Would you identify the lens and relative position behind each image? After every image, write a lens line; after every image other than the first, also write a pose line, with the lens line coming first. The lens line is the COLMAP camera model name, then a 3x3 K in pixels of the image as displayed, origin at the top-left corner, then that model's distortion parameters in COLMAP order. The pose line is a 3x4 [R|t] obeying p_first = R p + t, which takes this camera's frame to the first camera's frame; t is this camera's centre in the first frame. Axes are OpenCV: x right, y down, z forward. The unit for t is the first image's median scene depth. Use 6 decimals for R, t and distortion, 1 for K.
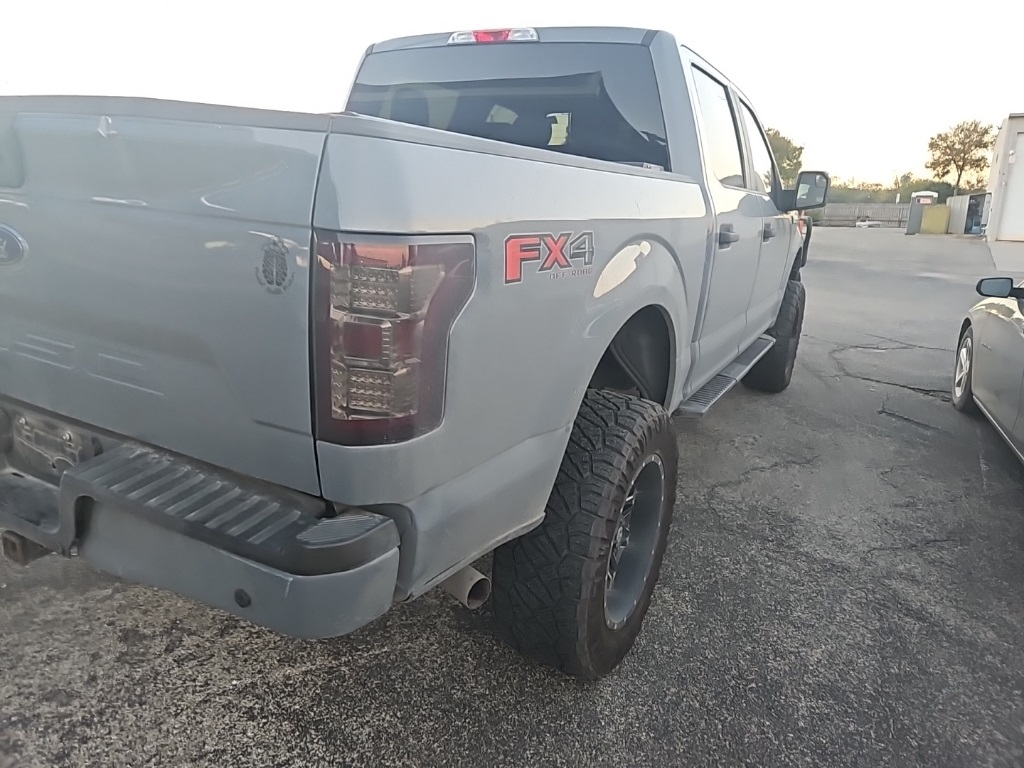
lens RADIAL K [[692.2, 0, 515.2], [0, 692.2, 373.2], [0, 0, 1]] dist [0.067102, -0.055624]
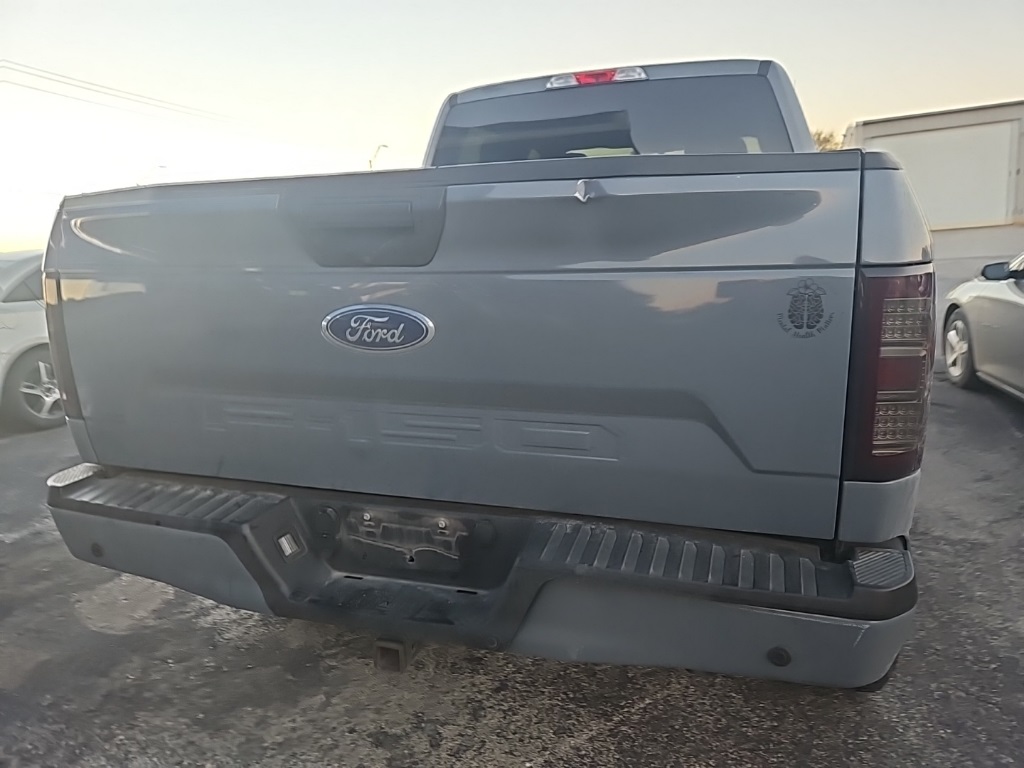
lens RADIAL K [[692.2, 0, 512.5], [0, 692.2, 384.7], [0, 0, 1]] dist [0.067102, -0.055624]
pose [[0.980313, -0.132099, 0.146753, -0.348749], [0.137469, 0.990137, -0.027024, -0.029538], [-0.141736, 0.046666, 0.988804, 0.035740]]
